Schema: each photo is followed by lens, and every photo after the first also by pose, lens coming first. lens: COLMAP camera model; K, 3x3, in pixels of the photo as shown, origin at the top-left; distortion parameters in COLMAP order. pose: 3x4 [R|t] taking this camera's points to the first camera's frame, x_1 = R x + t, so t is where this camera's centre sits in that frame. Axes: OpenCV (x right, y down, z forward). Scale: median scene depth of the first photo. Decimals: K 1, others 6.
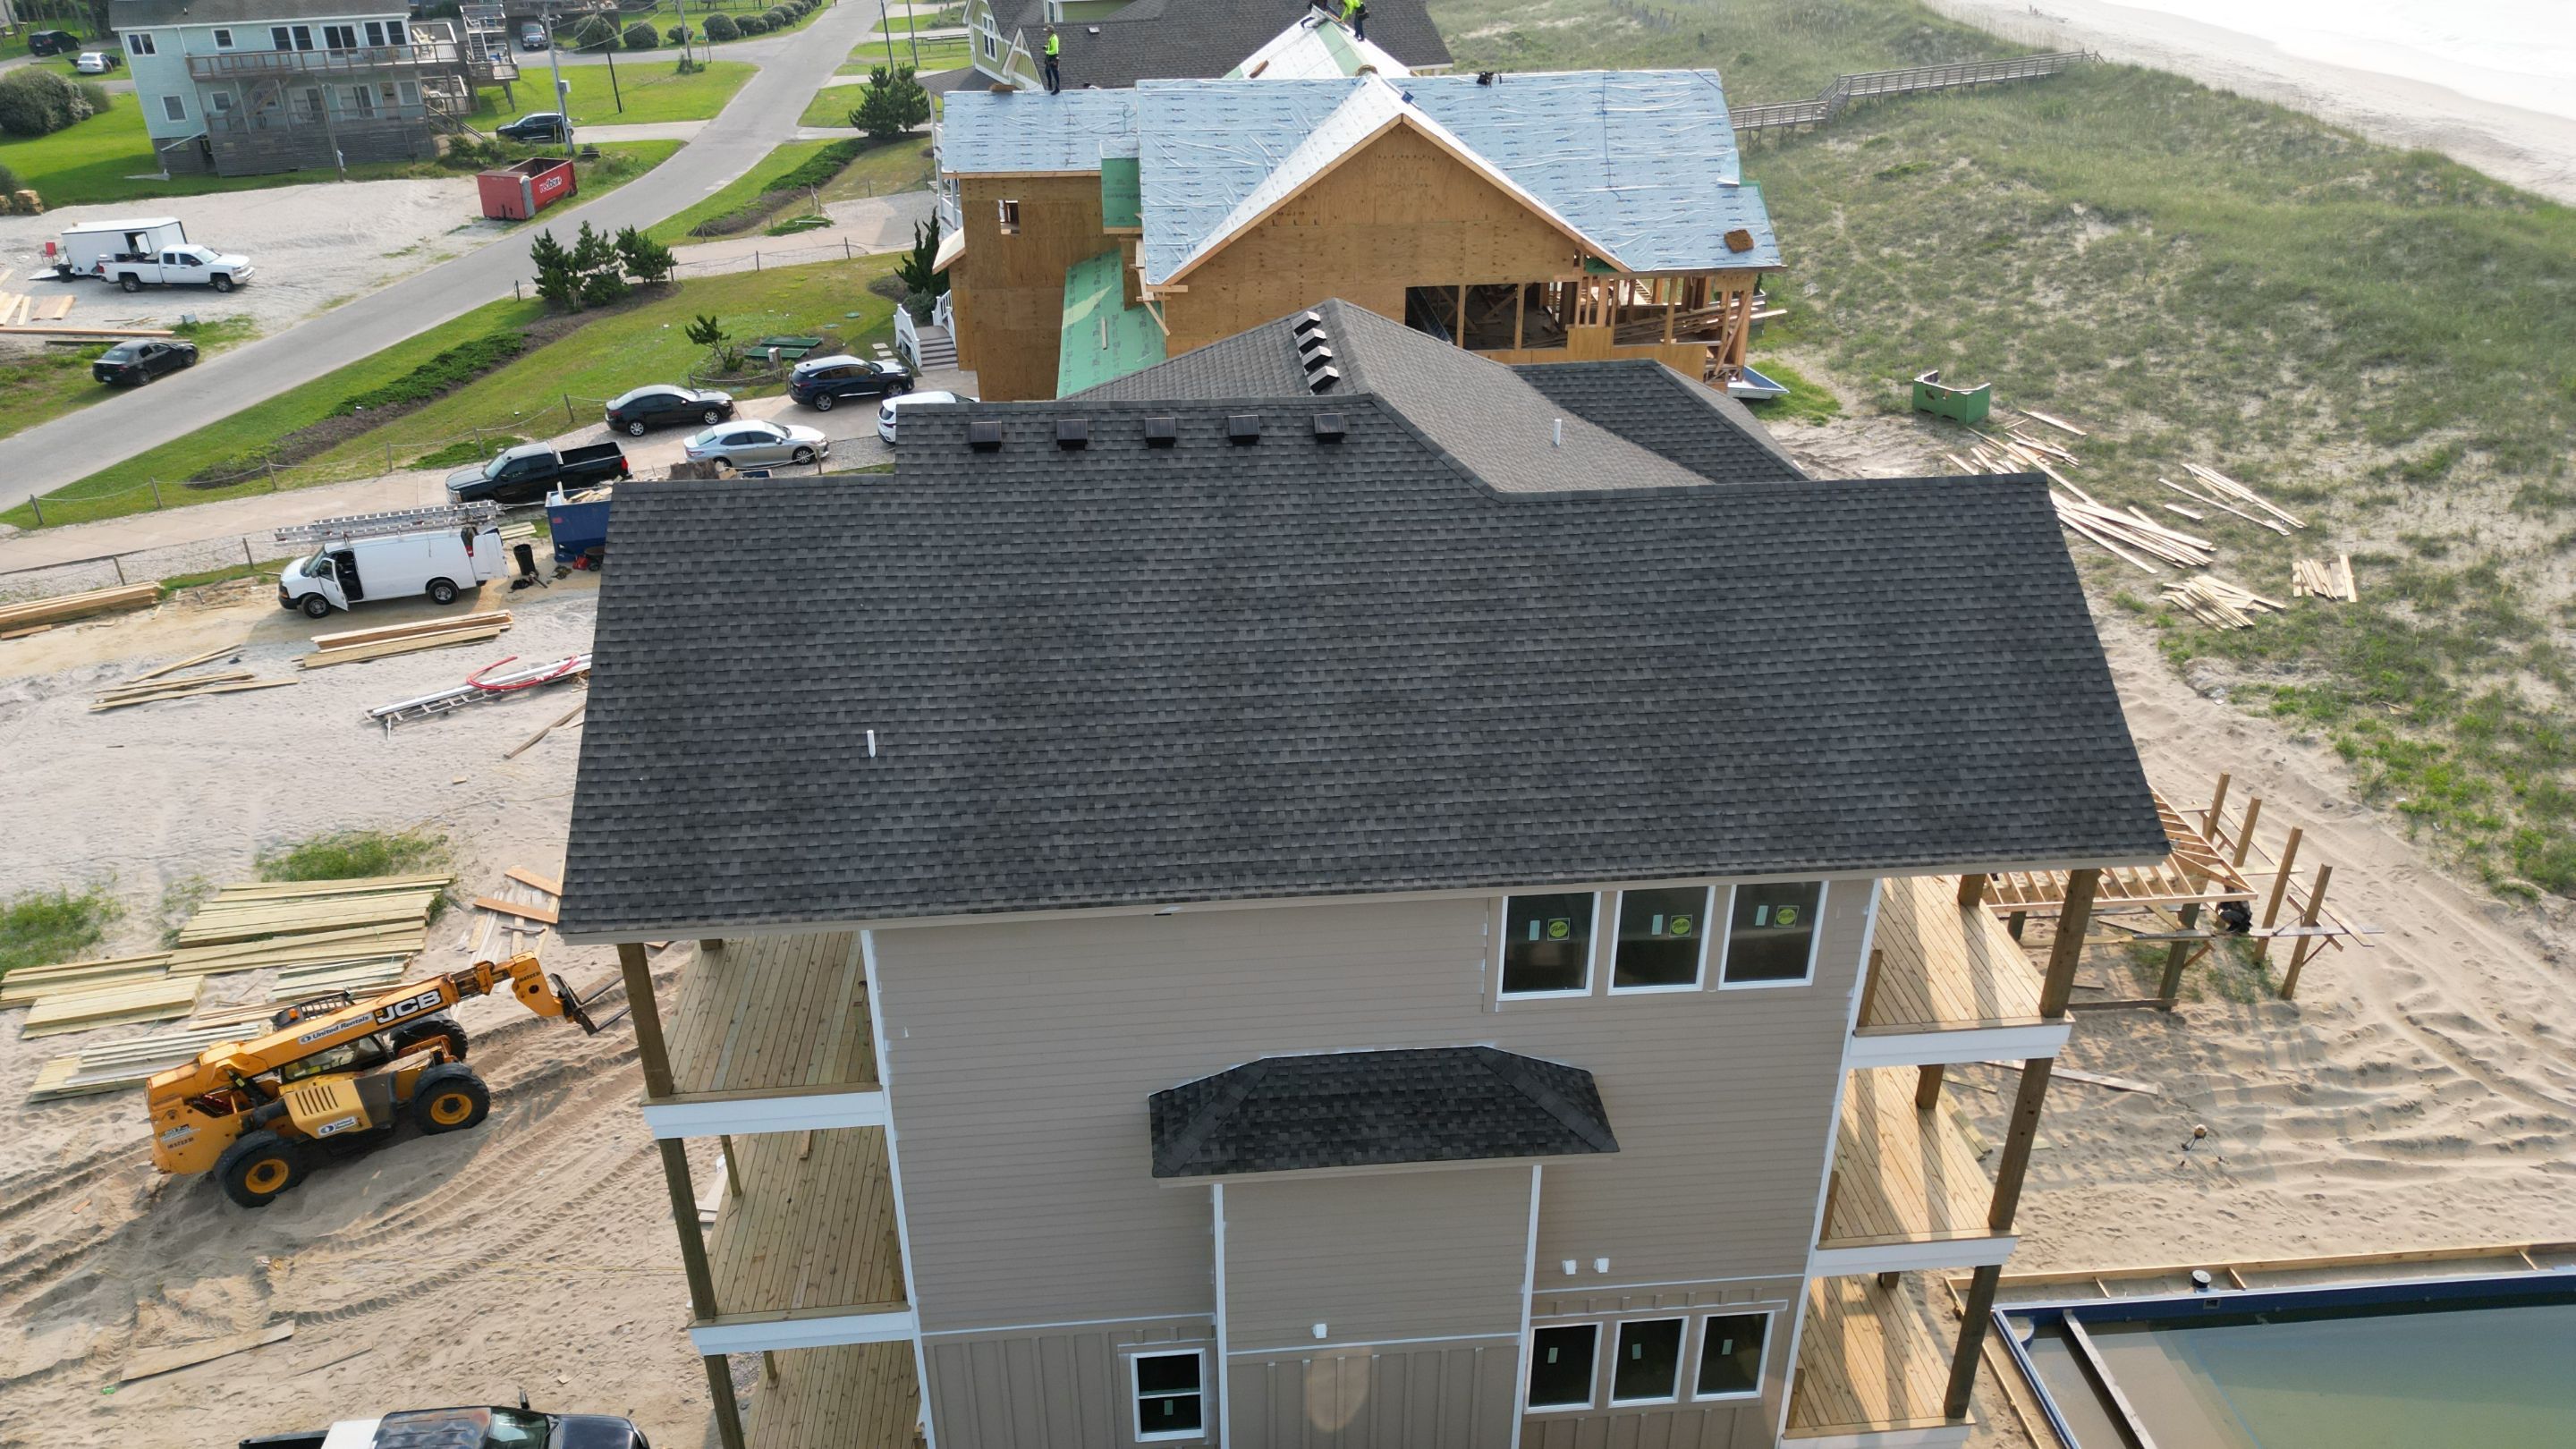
lens RADIAL K [[1802.3, 0, 1284.7], [0, 1802.3, 716.2], [0, 0, 1]] dist [0.064762, -0.063954]
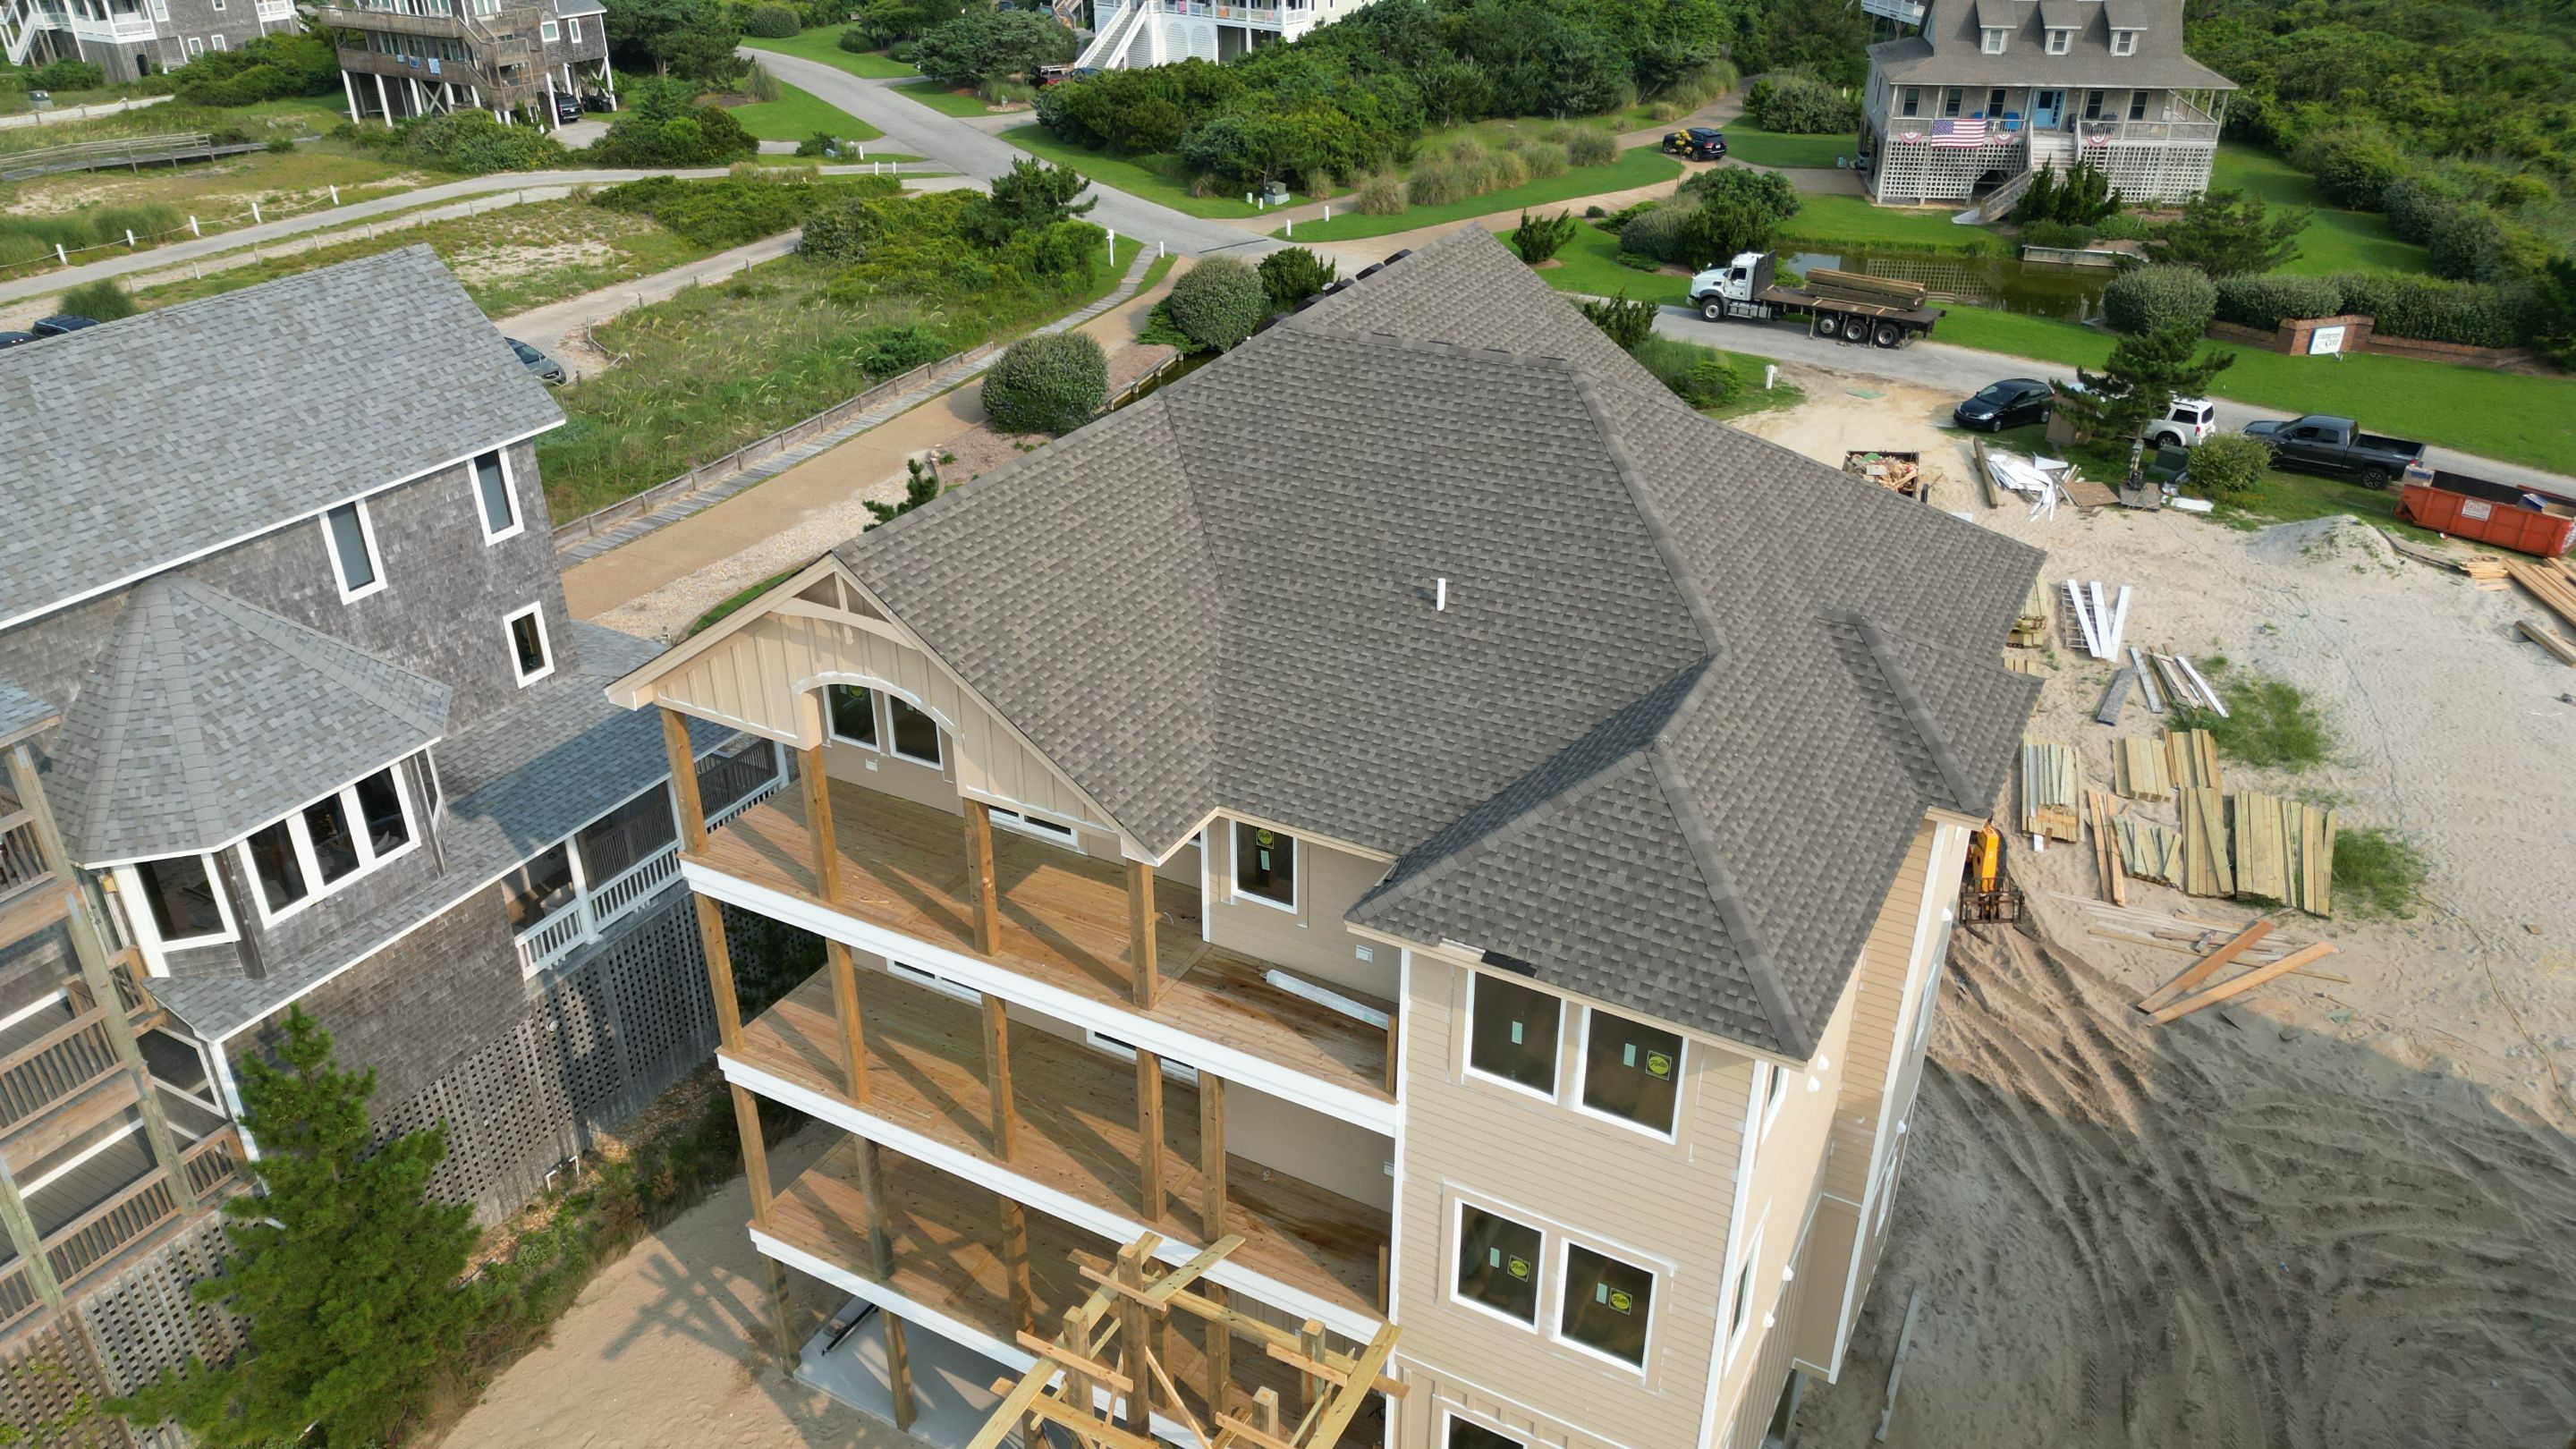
lens RADIAL K [[1802.3, 0, 1284.2], [0, 1802.3, 720.6], [0, 0, 1]] dist [0.064762, -0.063954]
pose [[-0.555158, 0.397052, -0.730855, 0.571256], [-0.387766, 0.653812, 0.649744, -0.439078], [0.735824, 0.644111, -0.209006, 0.813077]]
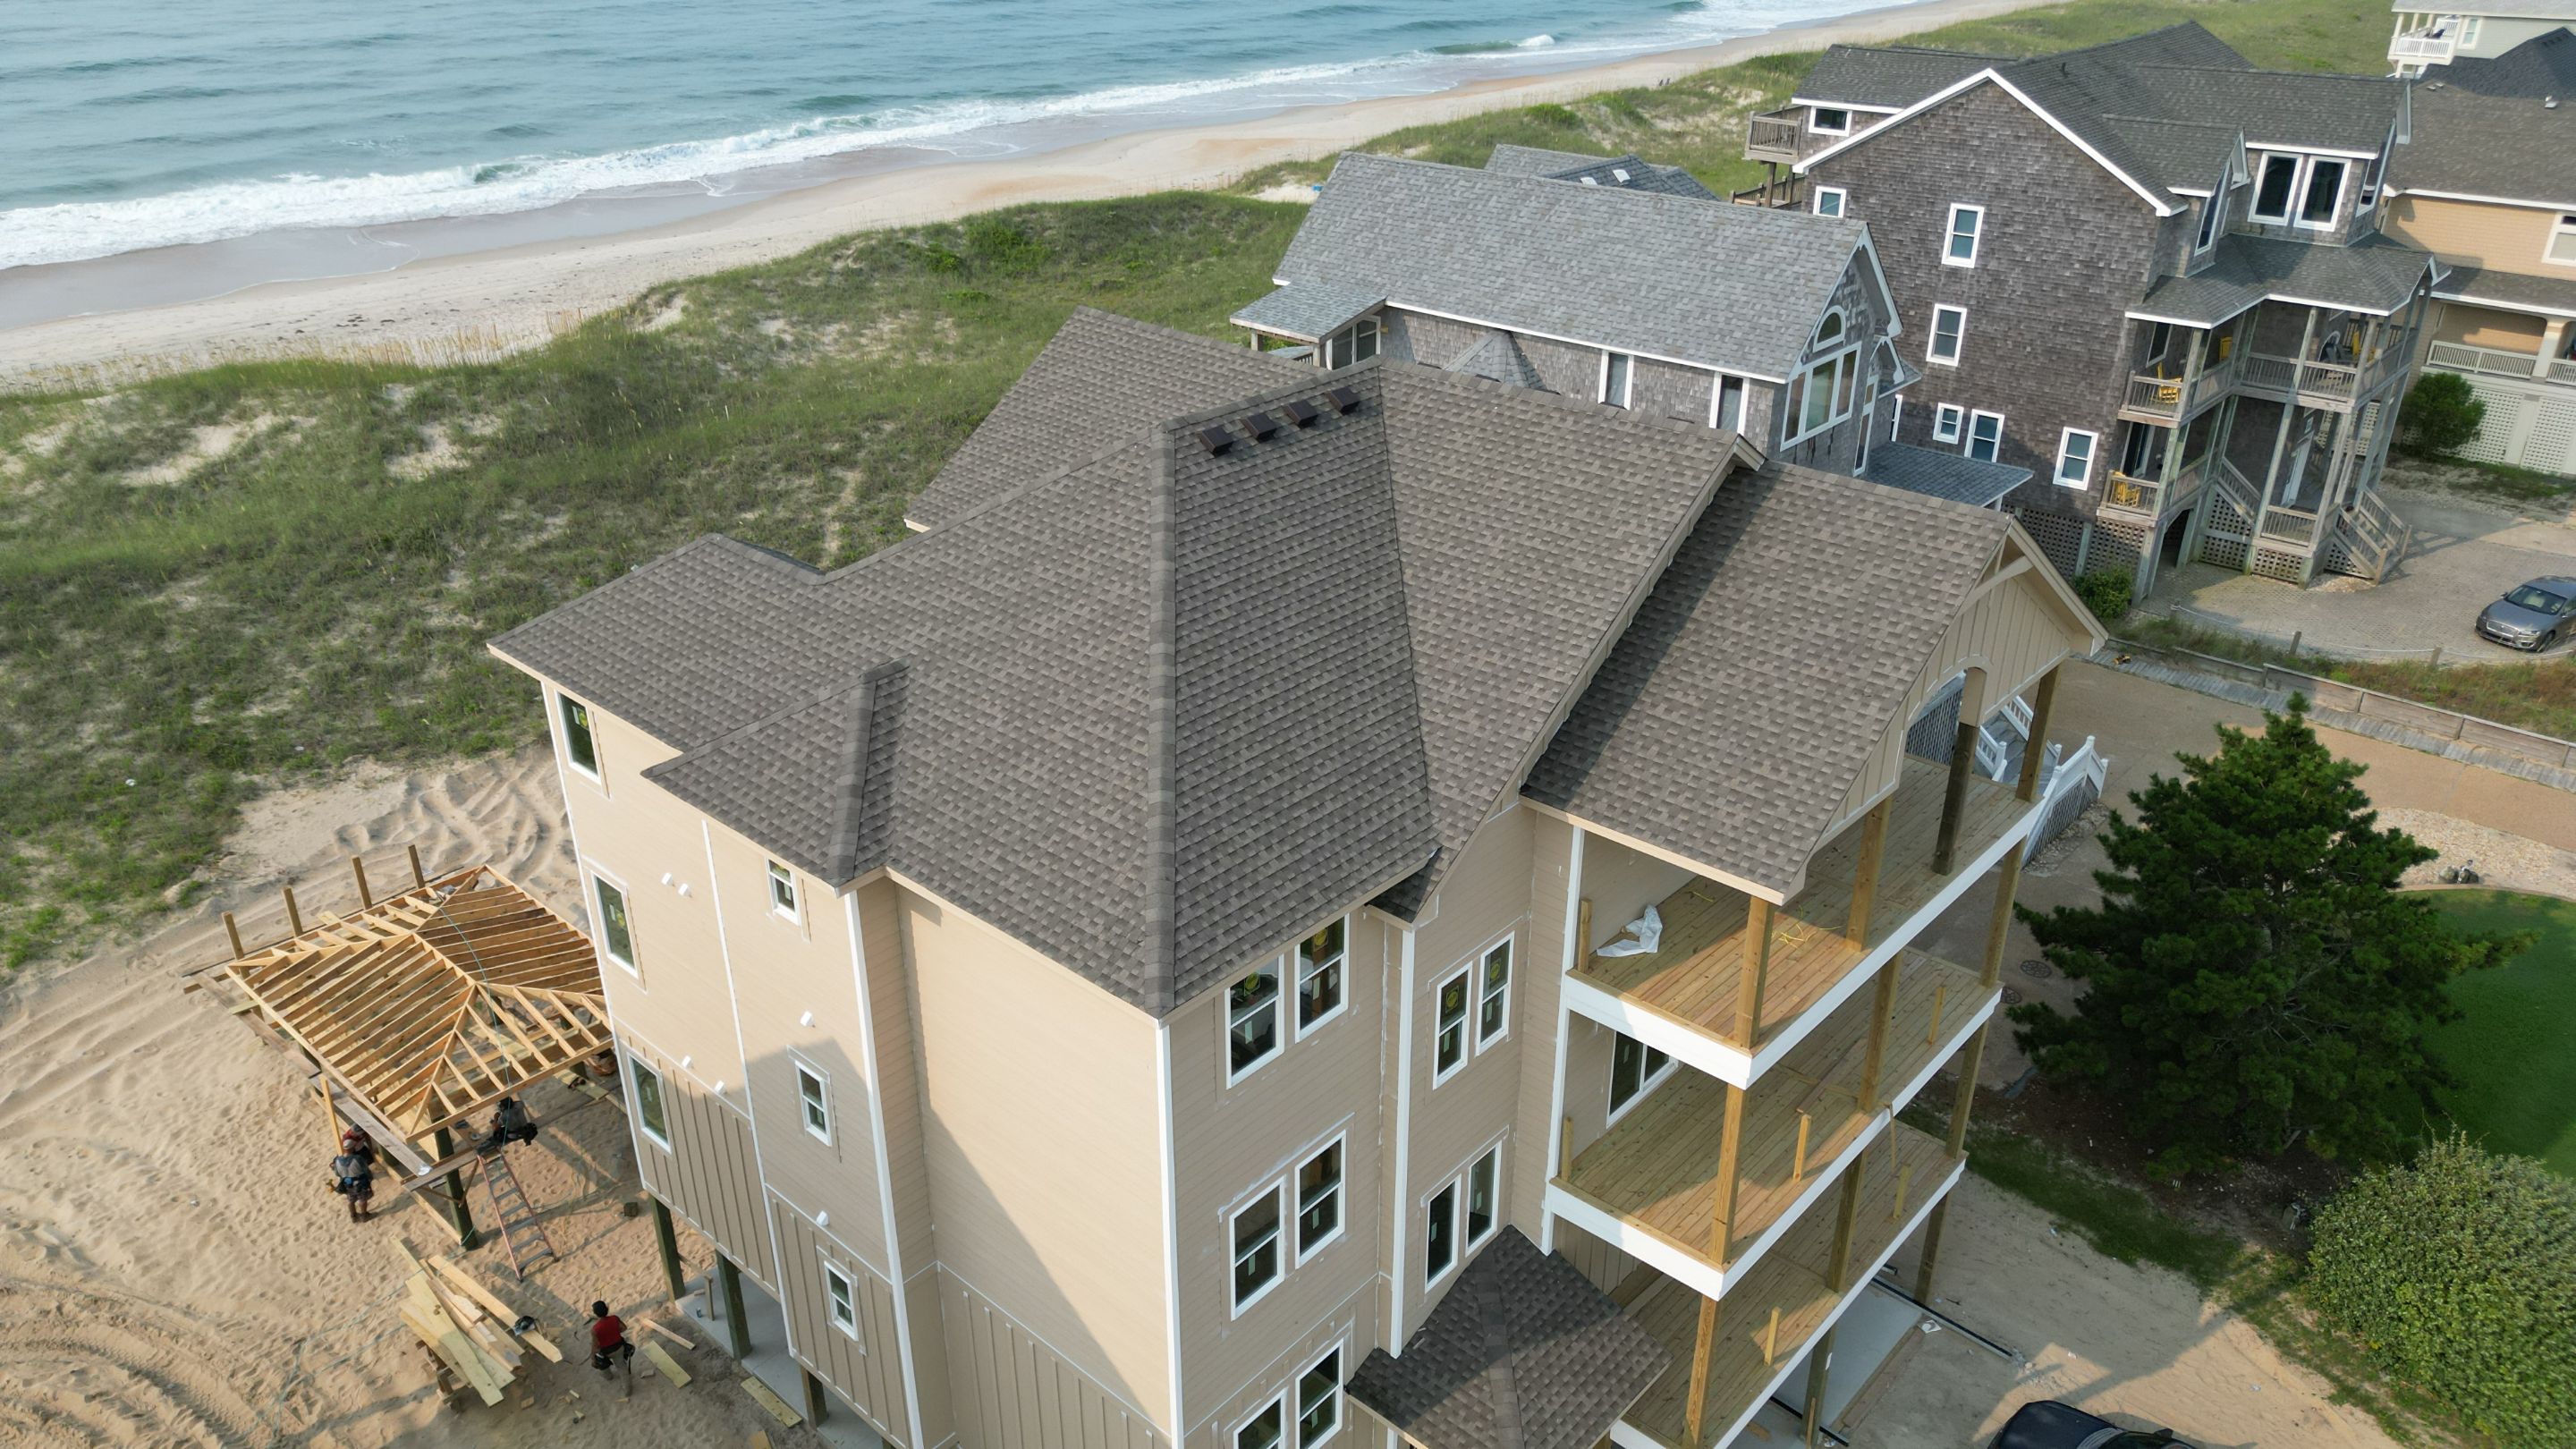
lens RADIAL K [[1802.3, 0, 1287.2], [0, 1802.3, 724.8], [0, 0, 1]] dist [0.064762, -0.063954]
pose [[-0.682603, -0.322757, 0.655653, -0.435754], [0.347456, 0.645953, 0.679720, -0.485209], [-0.642905, 0.691790, -0.328786, 0.918905]]
